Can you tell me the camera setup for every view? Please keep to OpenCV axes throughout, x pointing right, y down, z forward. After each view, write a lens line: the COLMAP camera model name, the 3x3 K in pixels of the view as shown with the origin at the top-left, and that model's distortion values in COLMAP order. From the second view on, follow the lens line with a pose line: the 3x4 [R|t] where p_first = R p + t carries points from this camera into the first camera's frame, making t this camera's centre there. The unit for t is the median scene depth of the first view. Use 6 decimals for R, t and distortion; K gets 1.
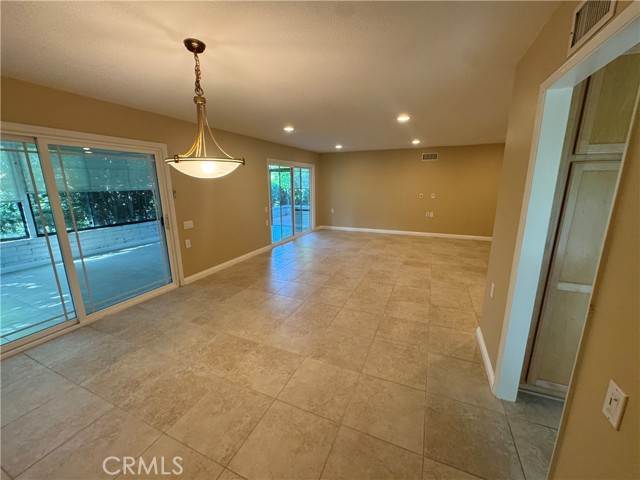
lens RADIAL K [[257.1, 0, 321.9], [0, 257.1, 237.3], [0, 0, 1]] dist [-0.008228, 0.001514]
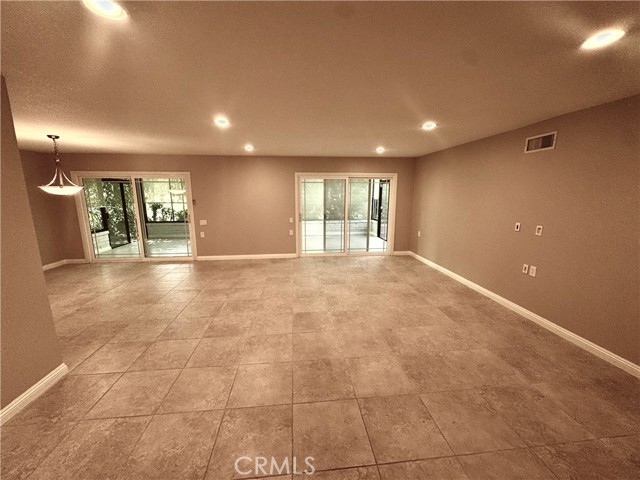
lens RADIAL K [[257.1, 0, 320.3], [0, 257.1, 239.7], [0, 0, 1]] dist [-0.008228, 0.001514]
pose [[0.488052, 0.162735, -0.857509, 0.790467], [-0.185944, 0.979297, 0.080017, -0.138157], [0.852778, 0.120396, 0.508208, 0.575536]]
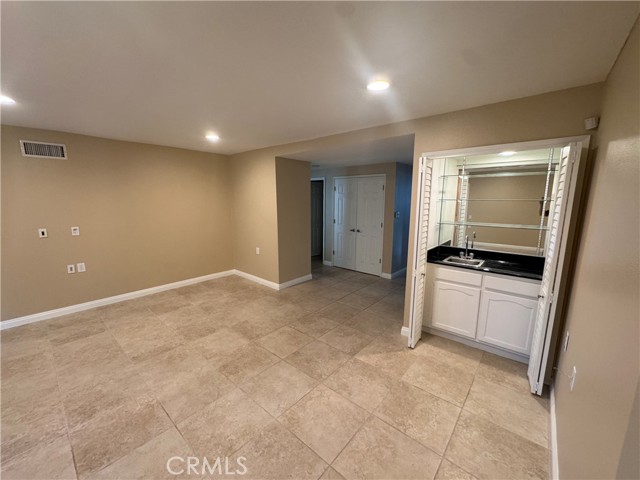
lens RADIAL K [[257.1, 0, 319.4], [0, 257.1, 238.4], [0, 0, 1]] dist [-0.008228, 0.001514]
pose [[0.300184, -0.143579, 0.943014, 0.133436], [0.197434, 0.976551, 0.085837, -0.120245], [-0.933225, 0.160416, 0.321492, 0.506477]]
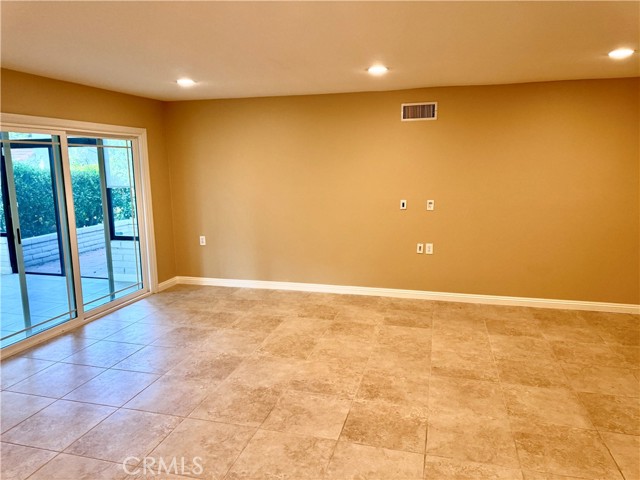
lens RADIAL K [[452.9, 0, 319.7], [0, 452.9, 240.9], [0, 0, 1]] dist [0.036681, -0.040417]
pose [[0.989469, -0.029470, 0.141711, 0.185211], [0.035643, 0.998514, -0.041221, -0.097459], [-0.140286, 0.045838, 0.989049, 0.371438]]
